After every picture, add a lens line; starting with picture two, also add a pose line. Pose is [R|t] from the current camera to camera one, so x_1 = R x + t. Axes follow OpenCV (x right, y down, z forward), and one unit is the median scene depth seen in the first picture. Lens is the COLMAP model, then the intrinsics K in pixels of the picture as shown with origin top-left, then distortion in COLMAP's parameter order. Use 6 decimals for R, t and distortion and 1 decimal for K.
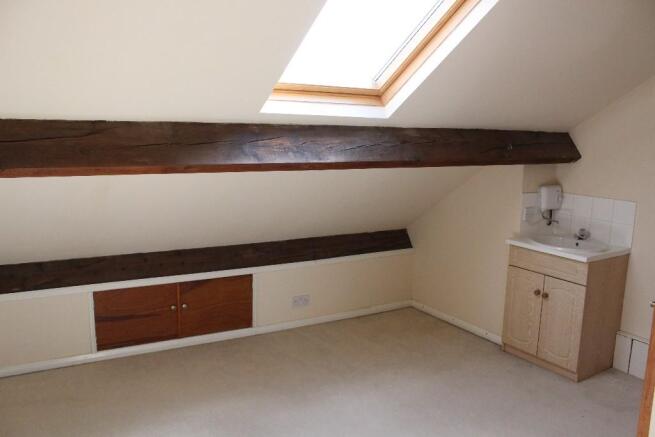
lens RADIAL K [[558.7, 0, 327.5], [0, 558.7, 218.5], [0, 0, 1]] dist [-0.130777, 0.003542]
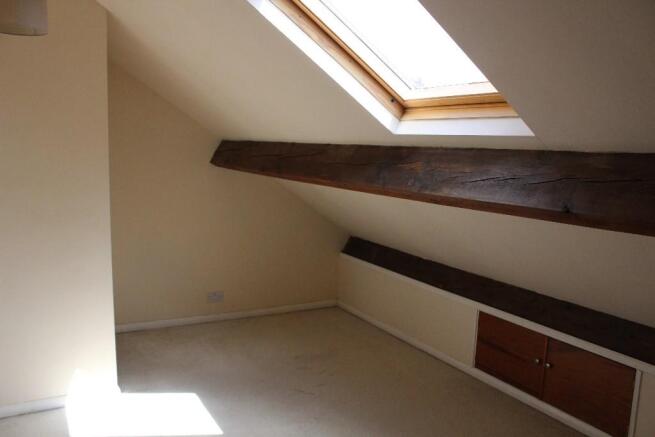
lens RADIAL K [[558.7, 0, 327.5], [0, 558.7, 218.5], [0, 0, 1]] dist [-0.130777, 0.003542]
pose [[-0.045076, 0.105563, -0.993390, 0.699808], [-0.186629, 0.976004, 0.112184, -0.116122], [0.981396, 0.190452, -0.024293, 0.800119]]
